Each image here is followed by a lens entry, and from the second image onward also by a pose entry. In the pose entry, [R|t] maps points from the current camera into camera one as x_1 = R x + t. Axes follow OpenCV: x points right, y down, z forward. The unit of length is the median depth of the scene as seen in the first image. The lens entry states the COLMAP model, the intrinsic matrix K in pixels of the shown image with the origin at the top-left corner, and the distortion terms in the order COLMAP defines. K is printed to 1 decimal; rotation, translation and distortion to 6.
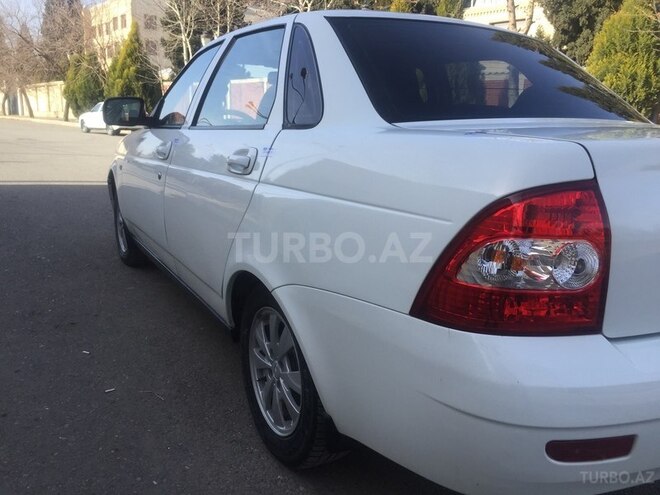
lens RADIAL K [[567.5, 0, 328.7], [0, 567.5, 242.8], [0, 0, 1]] dist [0.083634, -0.113011]
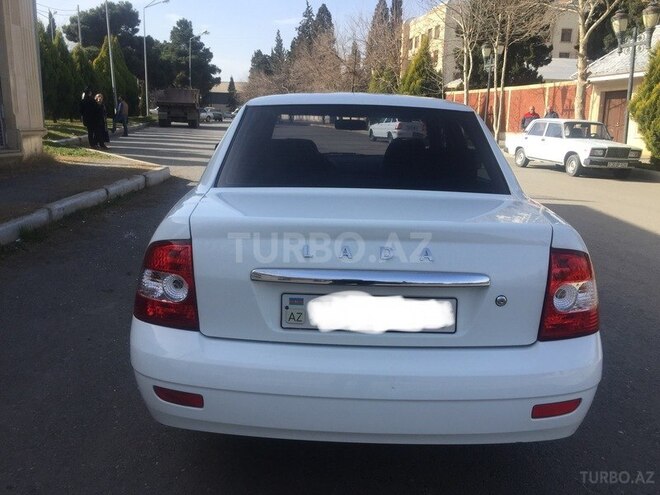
lens RADIAL K [[567.5, 0, 329.2], [0, 567.5, 245.5], [0, 0, 1]] dist [0.083634, -0.113011]
pose [[0.867732, 0.100262, -0.486815, 0.555316], [-0.100707, 0.994594, 0.025336, -0.059532], [0.486724, 0.027040, 0.873137, -0.091932]]
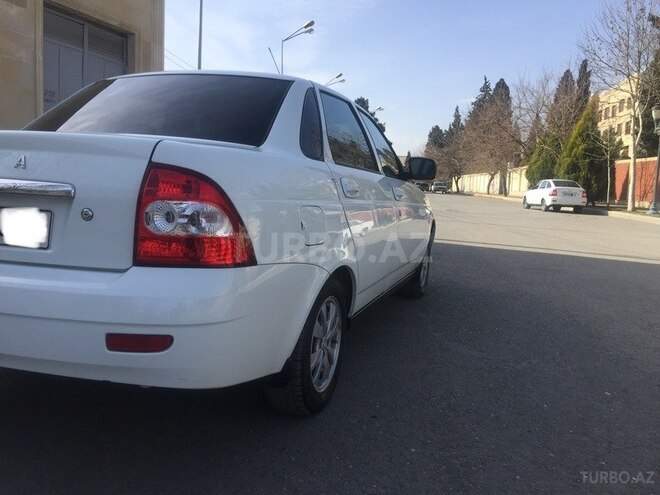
lens RADIAL K [[567.5, 0, 324.4], [0, 567.5, 244.8], [0, 0, 1]] dist [0.083634, -0.113011]
pose [[0.667677, 0.078847, -0.740264, 0.959964], [-0.179070, 0.982190, -0.056896, 0.009276], [0.722594, 0.170547, 0.669904, 0.290629]]
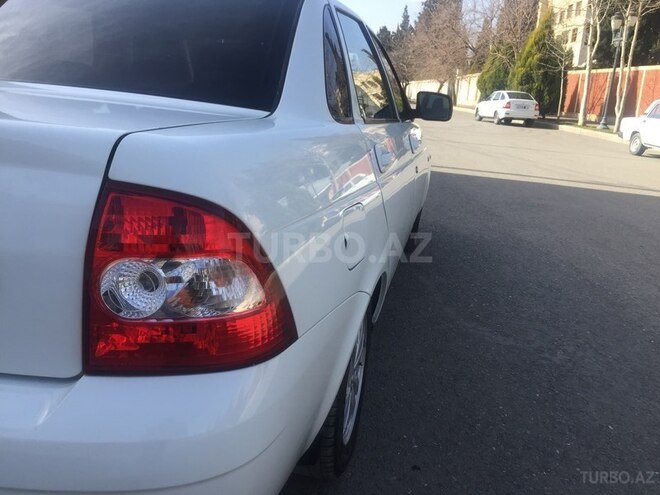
lens RADIAL K [[567.5, 0, 327.2], [0, 567.5, 247.4], [0, 0, 1]] dist [0.083634, -0.113011]
pose [[0.740566, 0.193931, -0.643392, 0.720554], [-0.179612, 0.979742, 0.088574, -0.076424], [0.647536, 0.049966, 0.760395, 0.375831]]
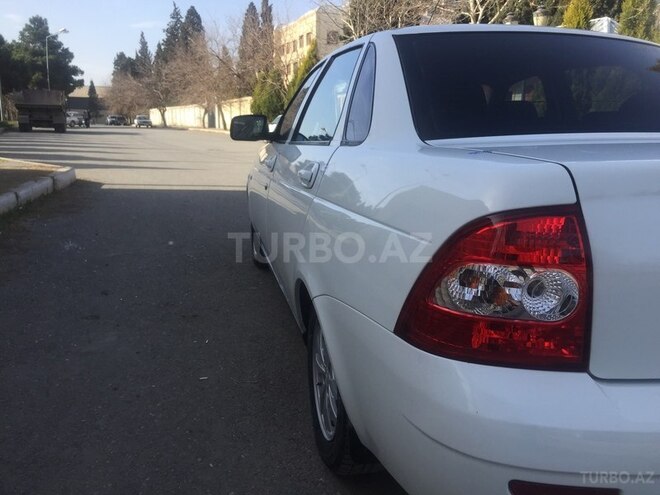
lens RADIAL K [[567.5, 0, 327.9], [0, 567.5, 242.1], [0, 0, 1]] dist [0.083634, -0.113011]
pose [[0.955557, 0.044208, -0.291472, 0.118790], [-0.048593, 0.998788, -0.007821, -0.007664], [0.290773, 0.021637, 0.956547, 0.000090]]
